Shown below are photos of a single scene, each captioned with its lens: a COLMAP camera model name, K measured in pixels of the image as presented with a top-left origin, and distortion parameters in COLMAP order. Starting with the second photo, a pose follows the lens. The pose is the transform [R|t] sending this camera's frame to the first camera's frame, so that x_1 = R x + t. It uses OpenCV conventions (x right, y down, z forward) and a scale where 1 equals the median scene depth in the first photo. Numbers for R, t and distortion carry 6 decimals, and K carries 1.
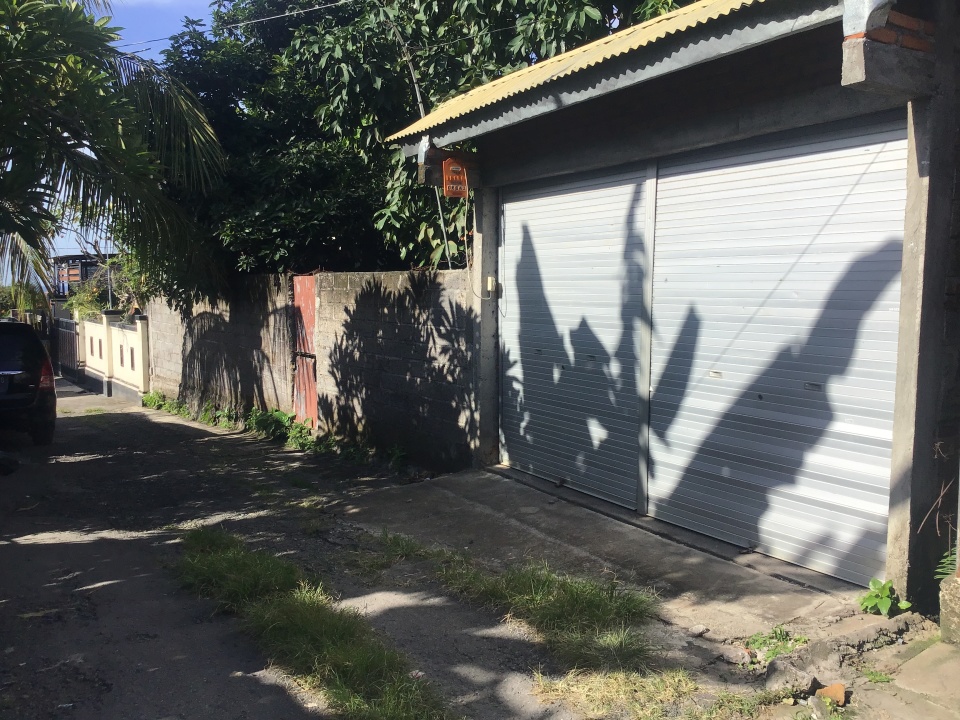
lens RADIAL K [[853.0, 0, 480.0], [0, 853.0, 360.0], [0, 0, 1]] dist [0.121605, -0.233999]
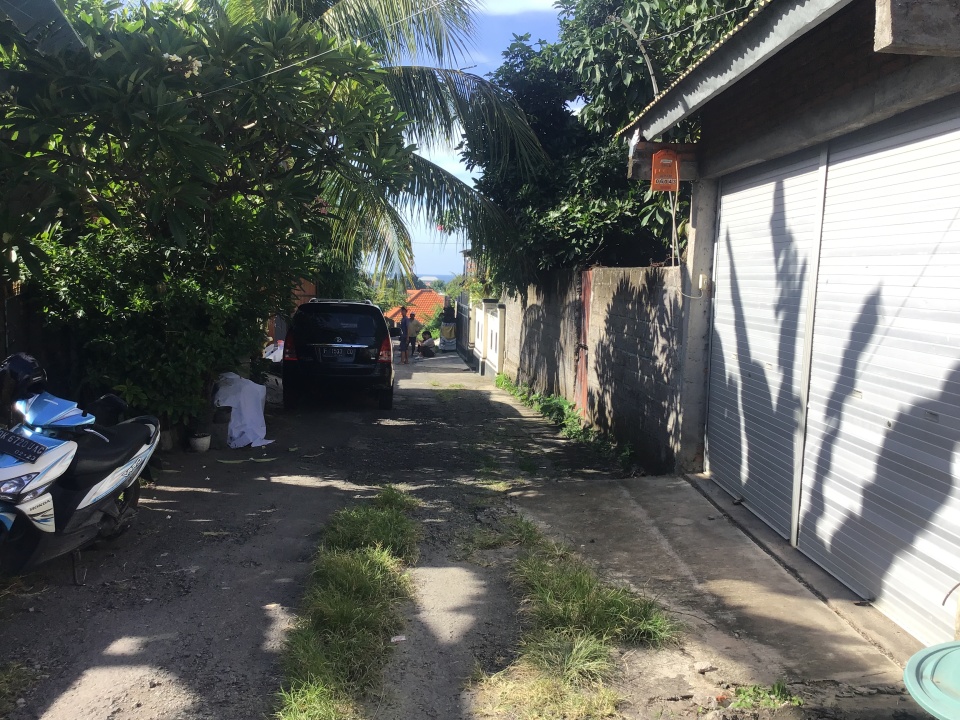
lens RADIAL K [[853.0, 0, 480.0], [0, 853.0, 360.0], [0, 0, 1]] dist [0.121605, -0.233999]
pose [[0.885705, 0.074879, -0.458170, 0.242070], [-0.072815, 0.997099, 0.022195, -0.006499], [0.458503, 0.013703, 0.888587, 0.044311]]
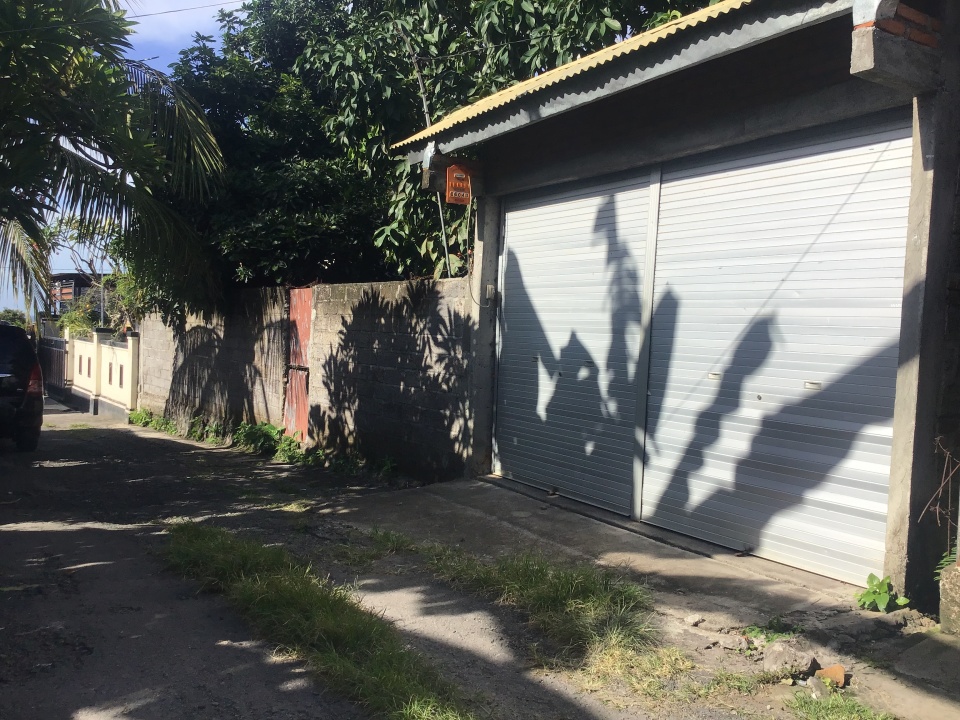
lens RADIAL K [[853.0, 0, 480.0], [0, 853.0, 360.0], [0, 0, 1]] dist [0.121605, -0.233999]
pose [[0.999140, 0.039772, 0.011753, -0.007796], [-0.039120, 0.997918, -0.051270, 0.042922], [-0.013768, 0.050766, 0.998616, 0.003268]]
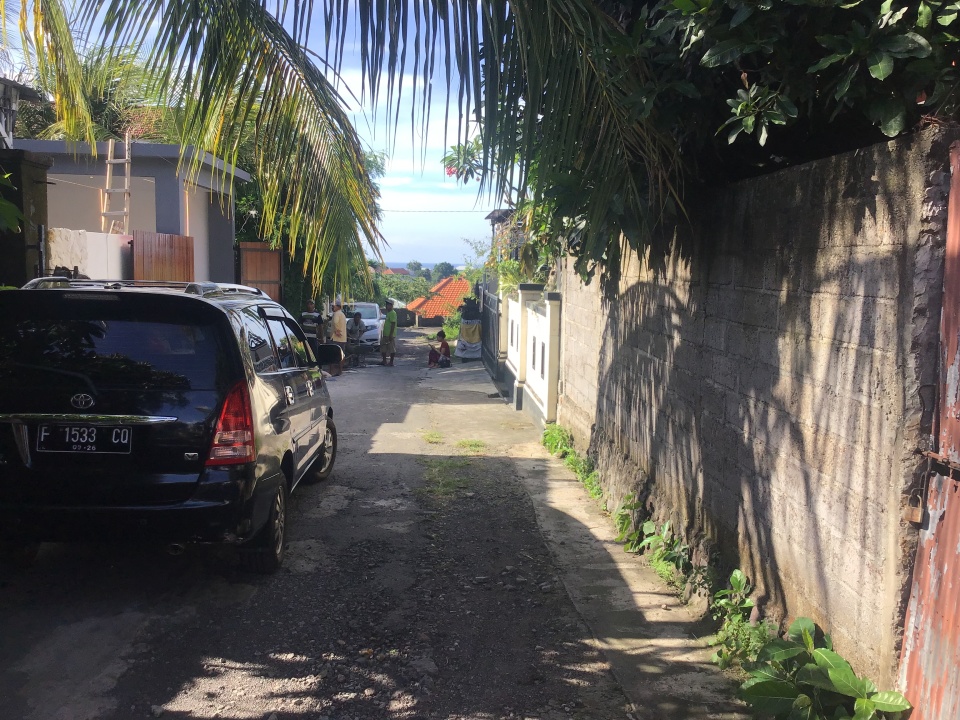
lens RADIAL K [[923.5, 0, 480.0], [0, 923.5, 360.0], [0, 0, 1]] dist [-0.001452, -0.611089]
pose [[0.866943, 0.073224, -0.492999, -0.323735], [-0.066976, 0.997293, 0.030347, -0.053775], [0.493886, 0.006710, 0.869501, 1.143686]]
